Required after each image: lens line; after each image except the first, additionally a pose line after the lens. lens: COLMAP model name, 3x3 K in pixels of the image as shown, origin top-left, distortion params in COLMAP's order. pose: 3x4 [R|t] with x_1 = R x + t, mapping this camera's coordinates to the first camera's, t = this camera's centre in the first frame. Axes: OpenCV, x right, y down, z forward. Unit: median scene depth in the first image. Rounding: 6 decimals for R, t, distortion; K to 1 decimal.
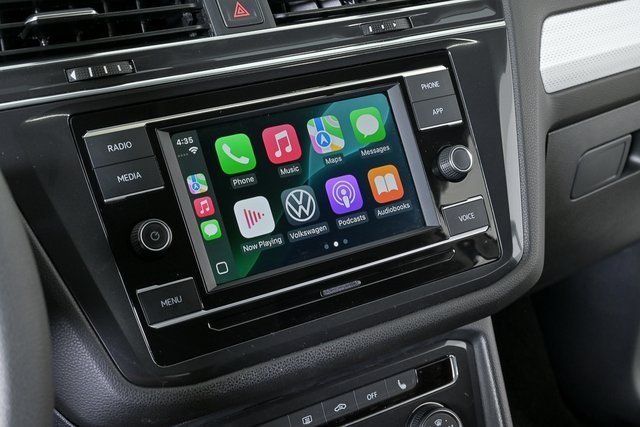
lens RADIAL K [[930.8, 0, 324.9], [0, 930.8, 214.9], [0, 0, 1]] dist [0.009622, 0.000000]
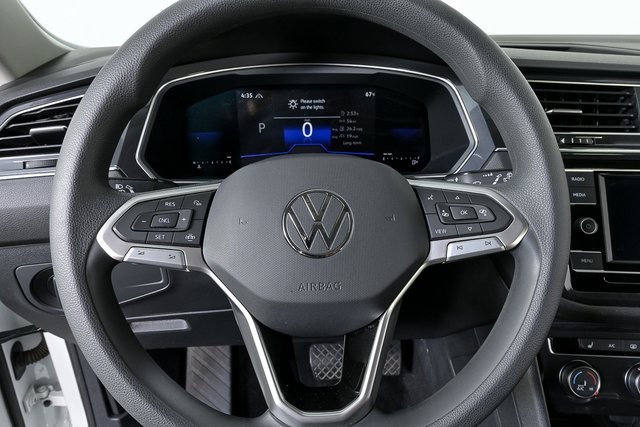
lens RADIAL K [[437.5, 0, 319.8], [0, 437.5, 215.4], [0, 0, 1]] dist [0.016715, -0.006801]
pose [[0.840149, 0.236413, -0.488117, -0.188359], [-0.240122, 0.969121, 0.056083, 0.075431], [0.486304, 0.070090, 0.870974, -0.080459]]
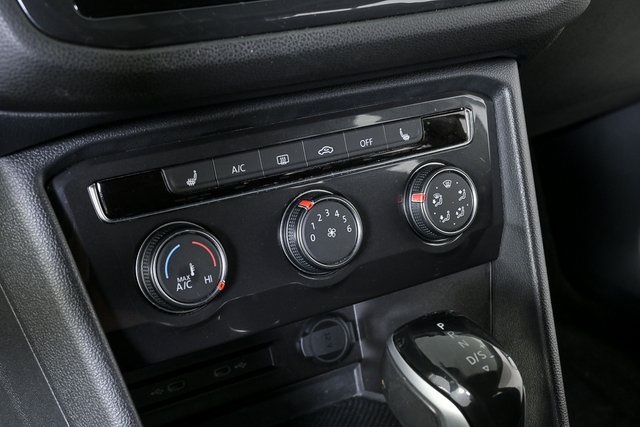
lens RADIAL K [[930.8, 0, 325.9], [0, 930.8, 213.9], [0, 0, 1]] dist [0.009622, 0.000000]
pose [[0.998416, 0.051036, 0.023675, 0.000979], [-0.052660, 0.995866, 0.074017, 0.222055], [-0.019800, -0.075147, 0.996976, 0.235163]]
